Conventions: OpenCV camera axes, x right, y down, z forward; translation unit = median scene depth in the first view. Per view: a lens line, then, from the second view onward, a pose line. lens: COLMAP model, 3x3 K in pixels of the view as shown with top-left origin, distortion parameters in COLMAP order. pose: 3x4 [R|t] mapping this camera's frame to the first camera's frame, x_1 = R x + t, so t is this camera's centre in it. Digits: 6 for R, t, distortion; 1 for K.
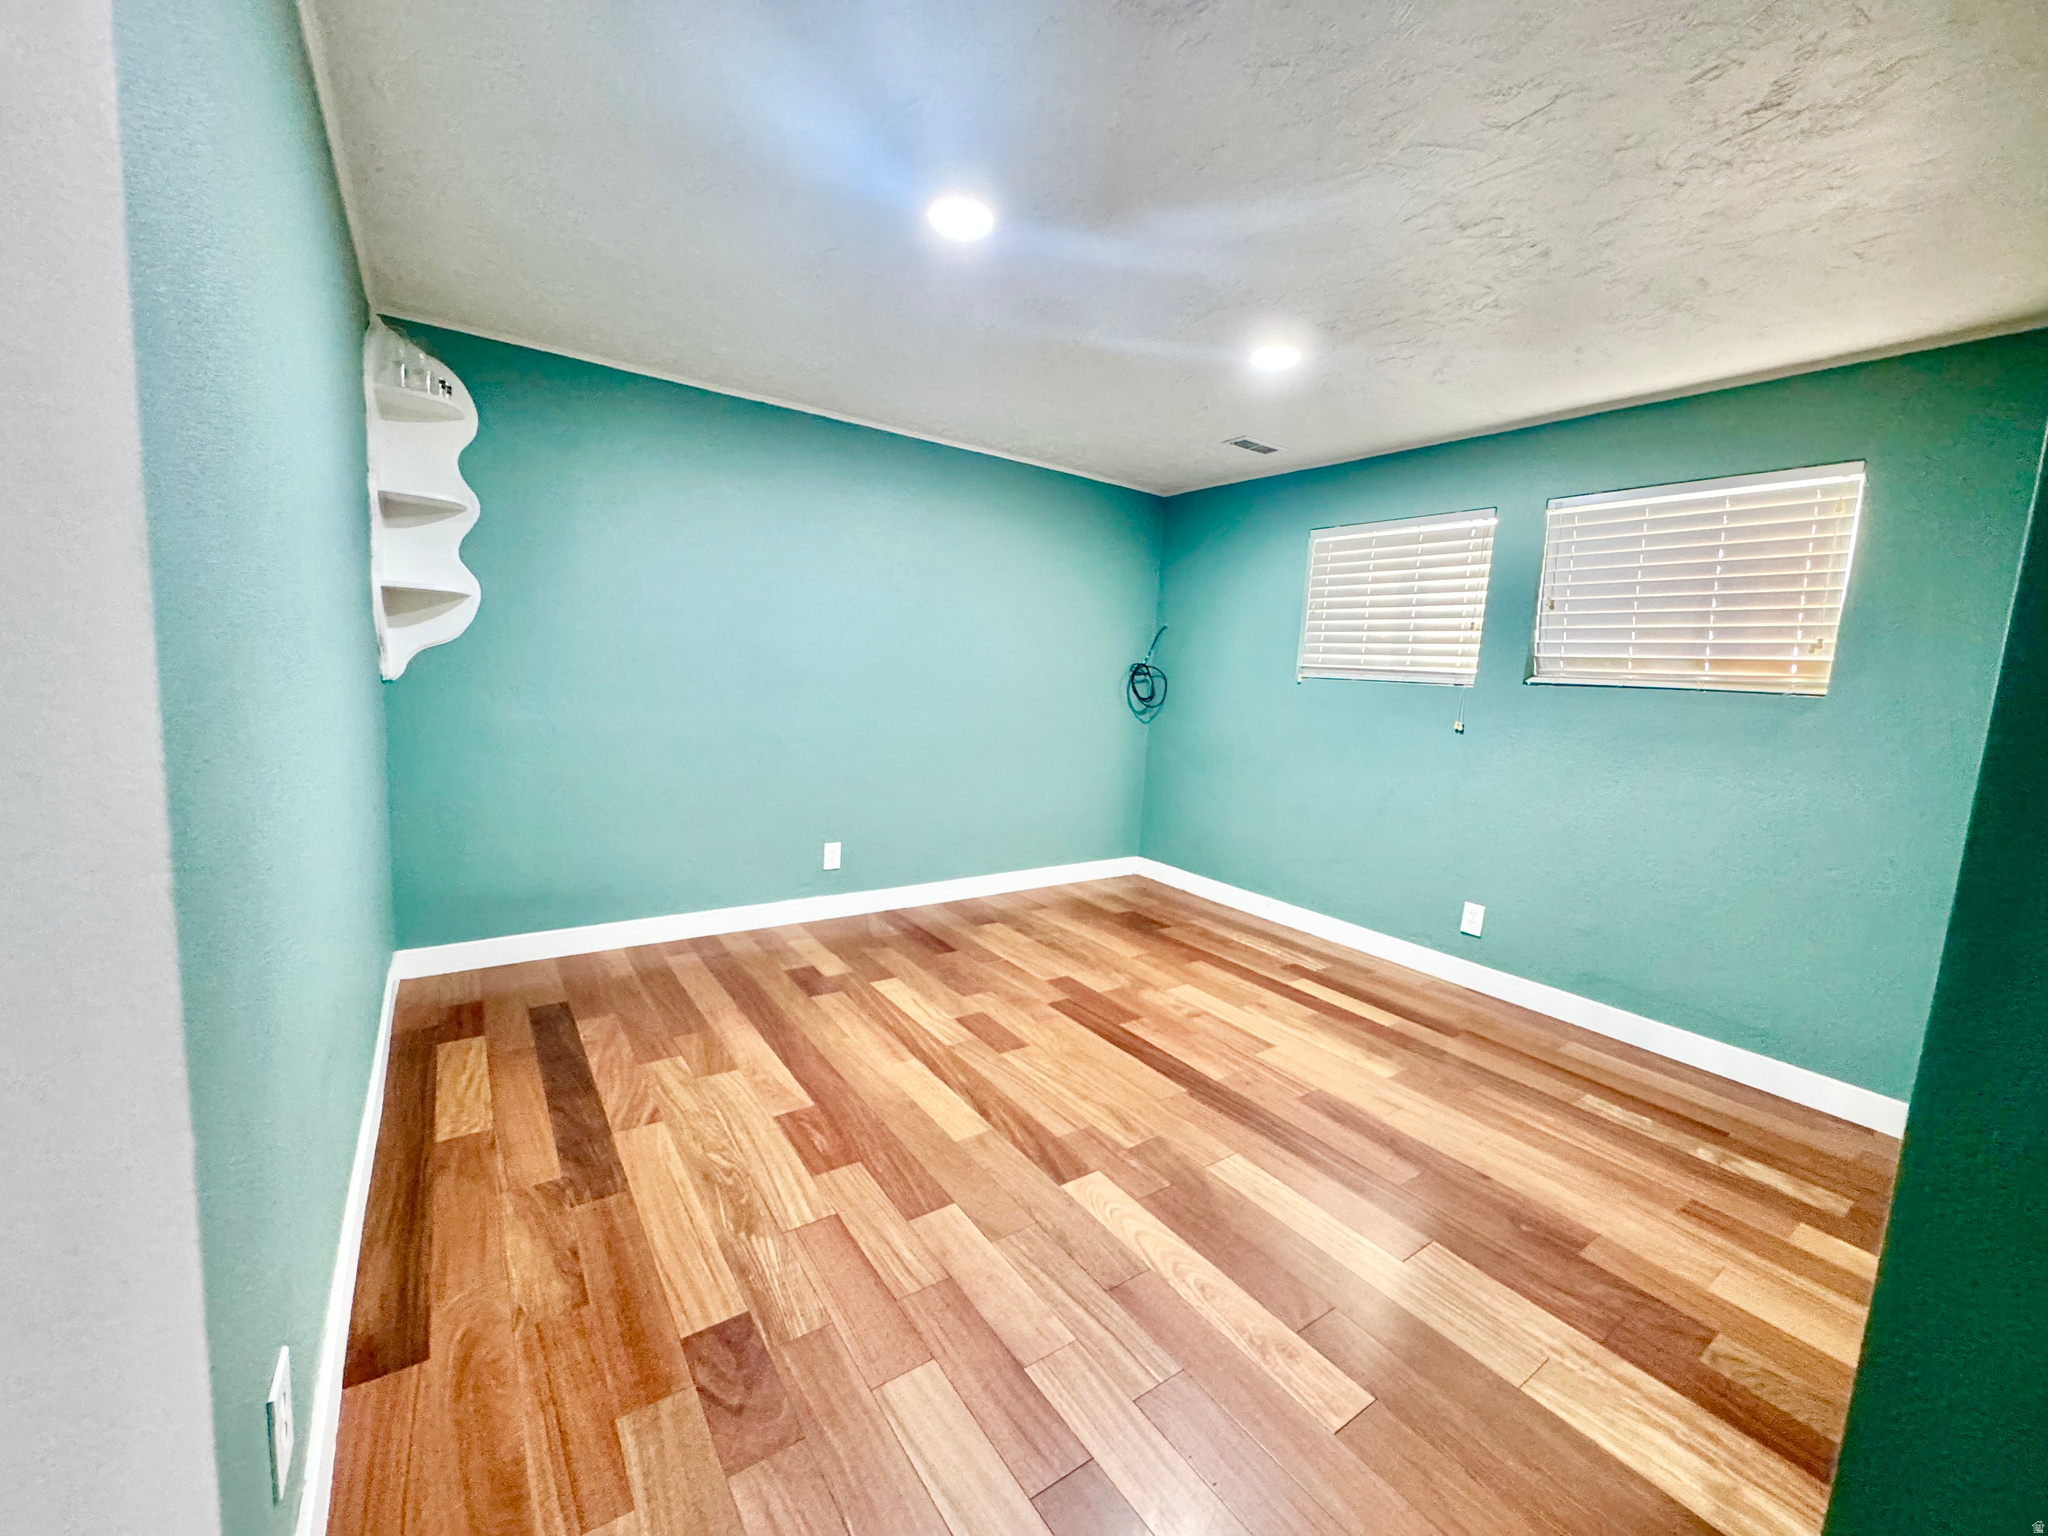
lens RADIAL K [[817.3, 0, 1025.7], [0, 817.3, 767.4], [0, 0, 1]] dist [-0.003940, -0.000136]
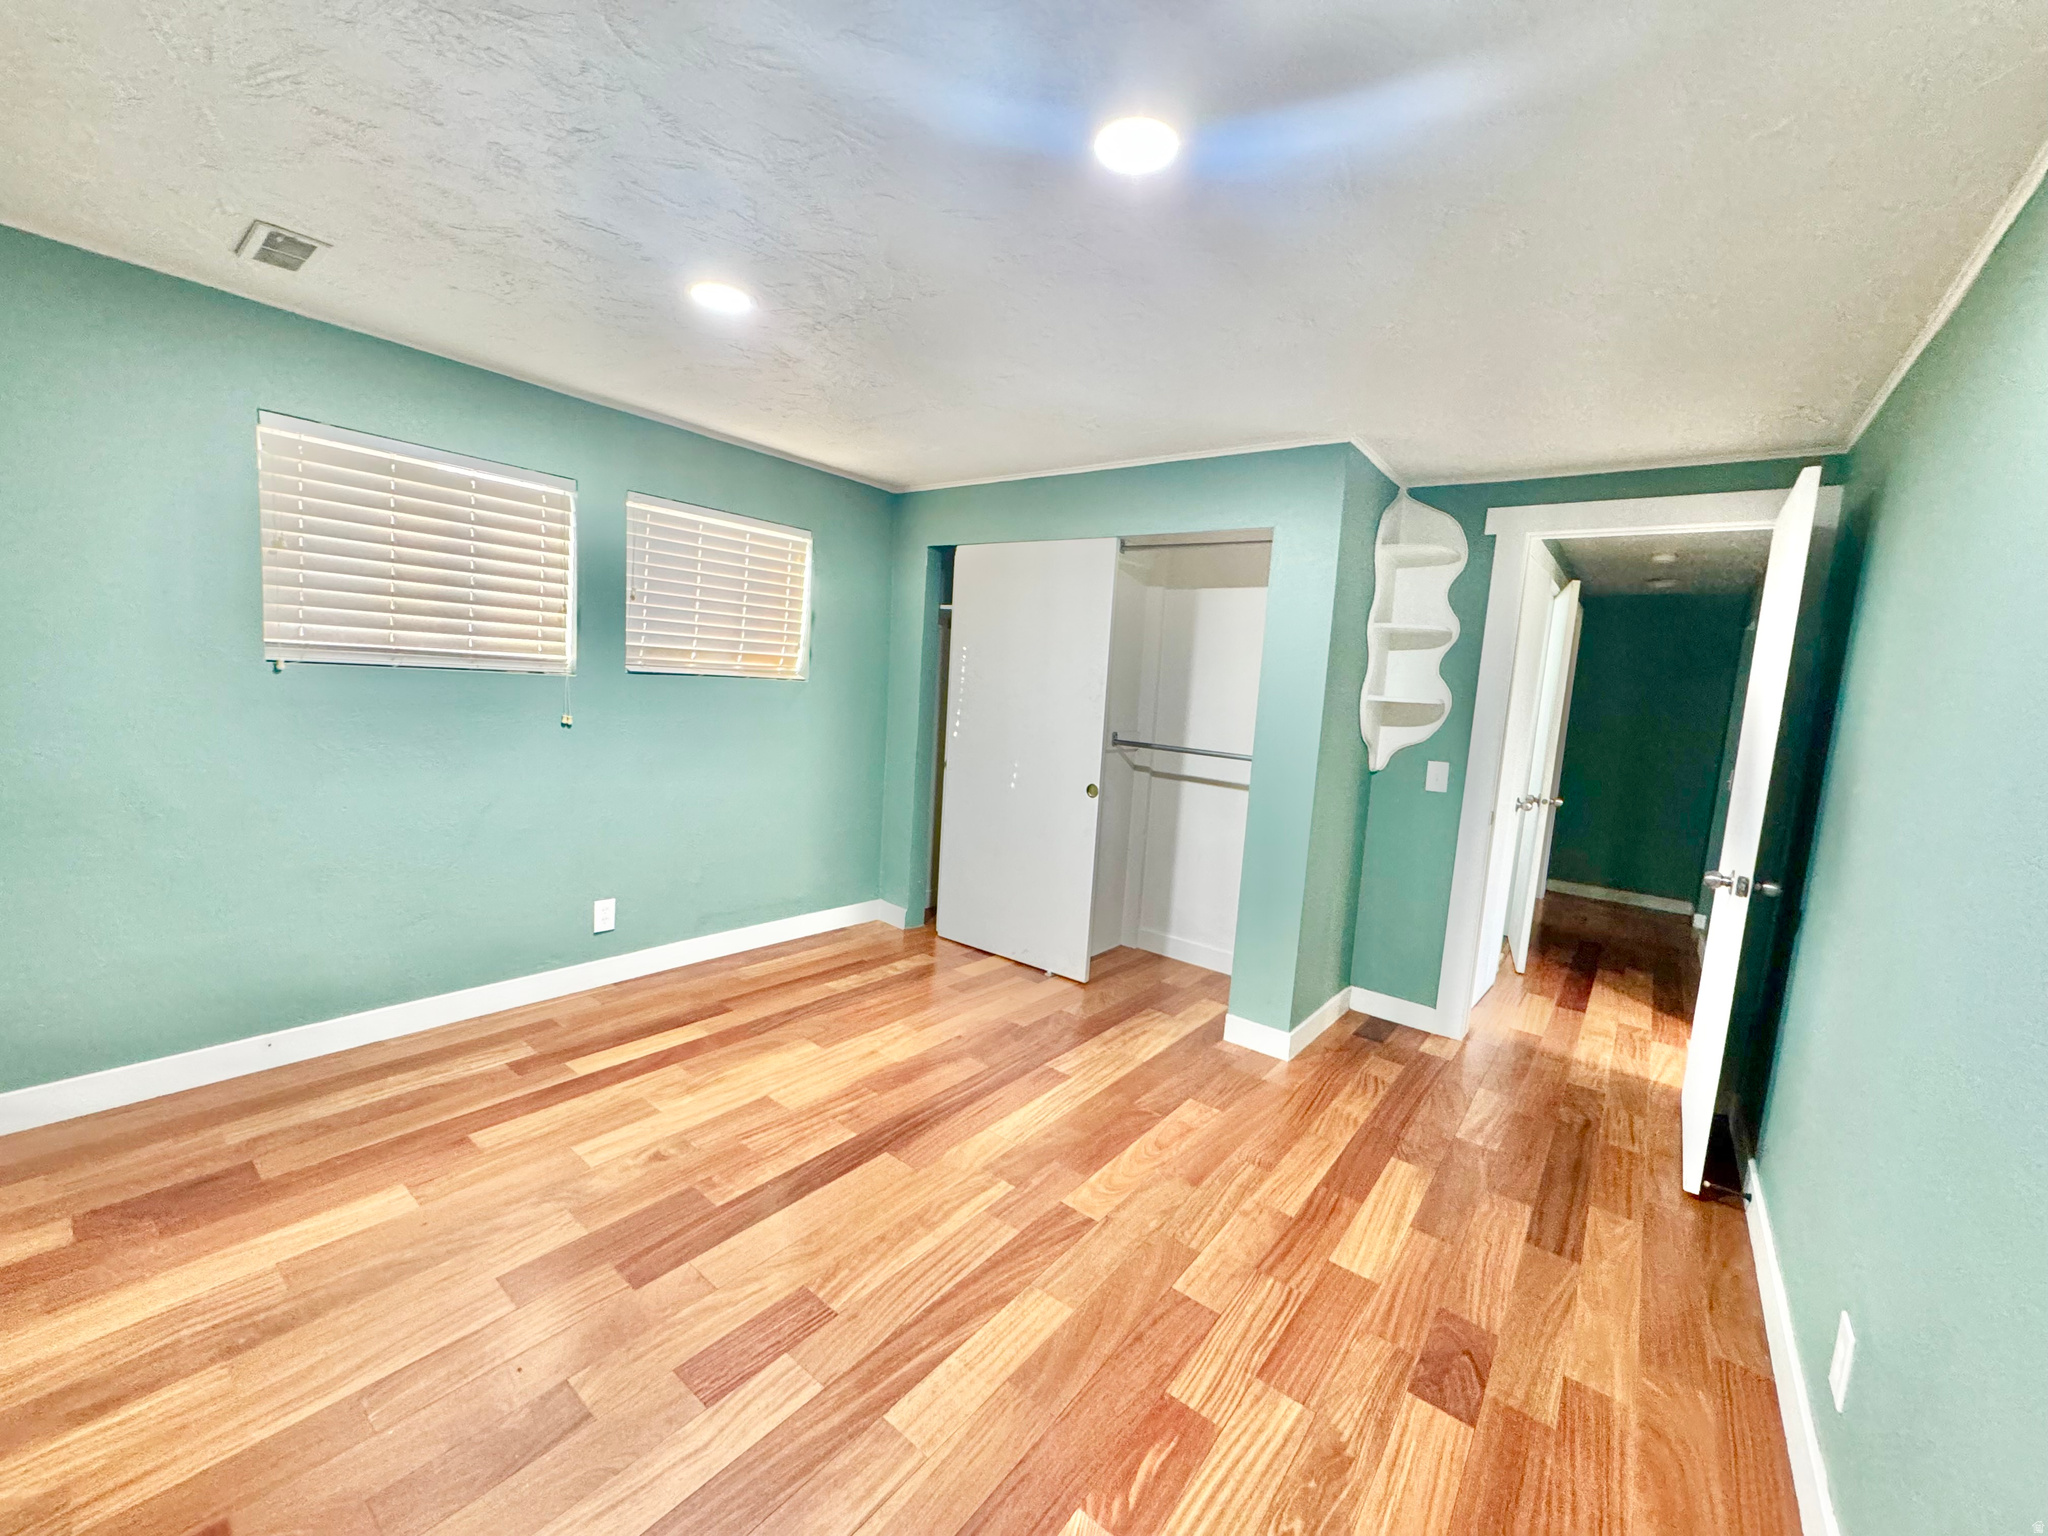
lens RADIAL K [[817.3, 0, 1025.7], [0, 817.3, 767.4], [0, 0, 1]] dist [-0.003940, -0.000136]
pose [[-0.289899, -0.176891, 0.940568, -0.563564], [0.030646, 0.980551, 0.193856, -0.187866], [-0.956566, 0.085024, -0.278840, 0.913876]]
